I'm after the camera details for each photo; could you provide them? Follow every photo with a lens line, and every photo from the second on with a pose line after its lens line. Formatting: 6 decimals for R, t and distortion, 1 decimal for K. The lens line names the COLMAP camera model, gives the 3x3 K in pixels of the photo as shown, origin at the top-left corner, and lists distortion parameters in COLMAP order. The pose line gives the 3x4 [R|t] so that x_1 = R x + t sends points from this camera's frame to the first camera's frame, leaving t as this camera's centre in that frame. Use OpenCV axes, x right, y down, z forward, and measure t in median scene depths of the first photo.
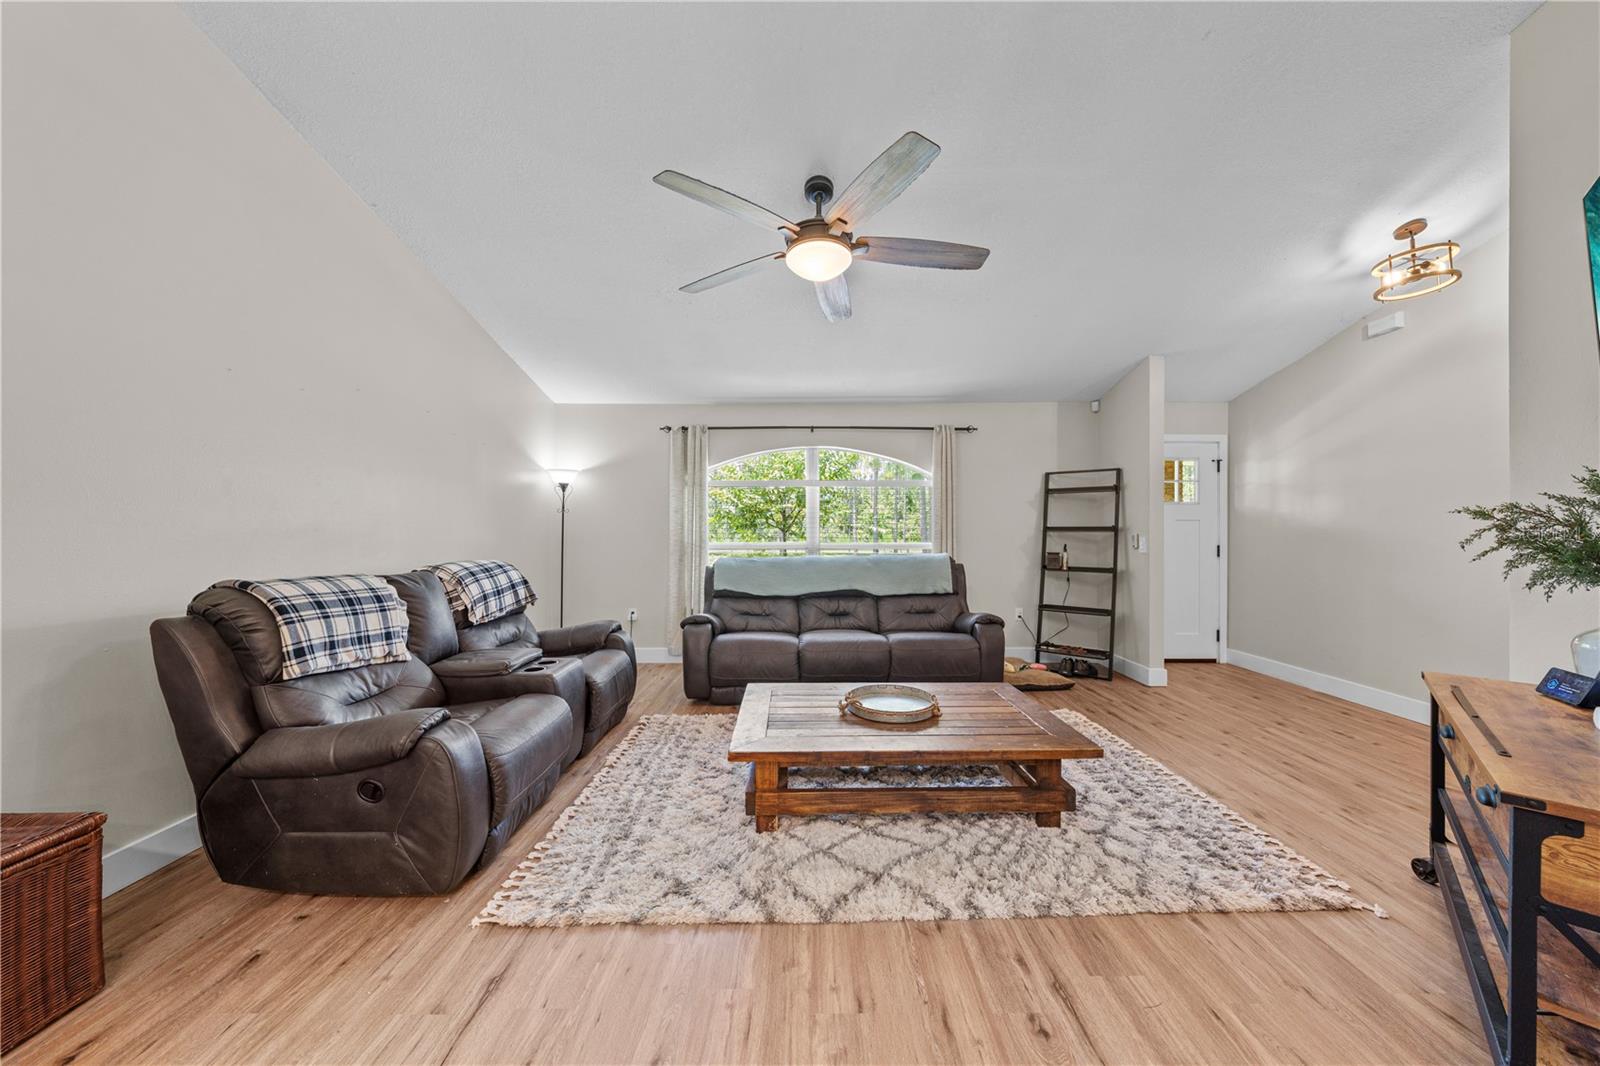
lens RADIAL K [[539.5, 0, 805.7], [0, 539.5, 529.3], [0, 0, 1]] dist [-0.004053, 0.000114]
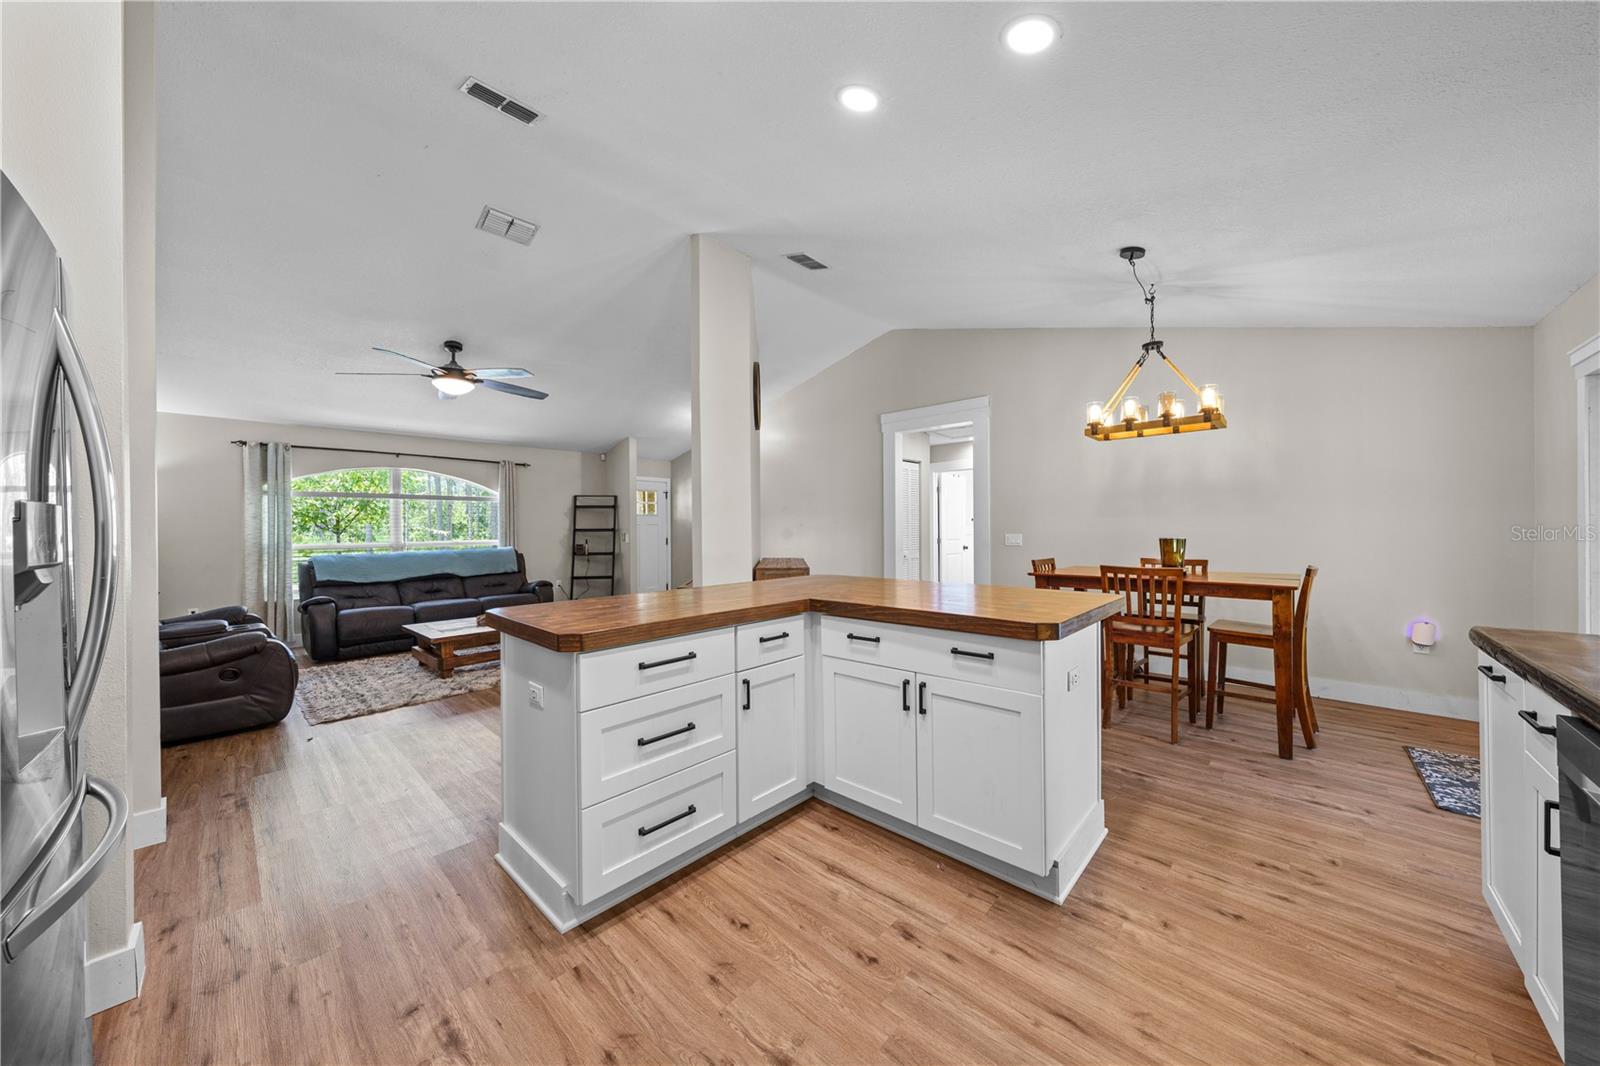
lens RADIAL K [[539.5, 0, 795.8], [0, 539.5, 529.7], [0, 0, 1]] dist [-0.004053, 0.000114]
pose [[0.684941, -0.007404, 0.728561, -0.318168], [0.005675, 0.999972, 0.004826, -0.006820], [-0.728577, 0.000829, 0.684964, -0.675337]]
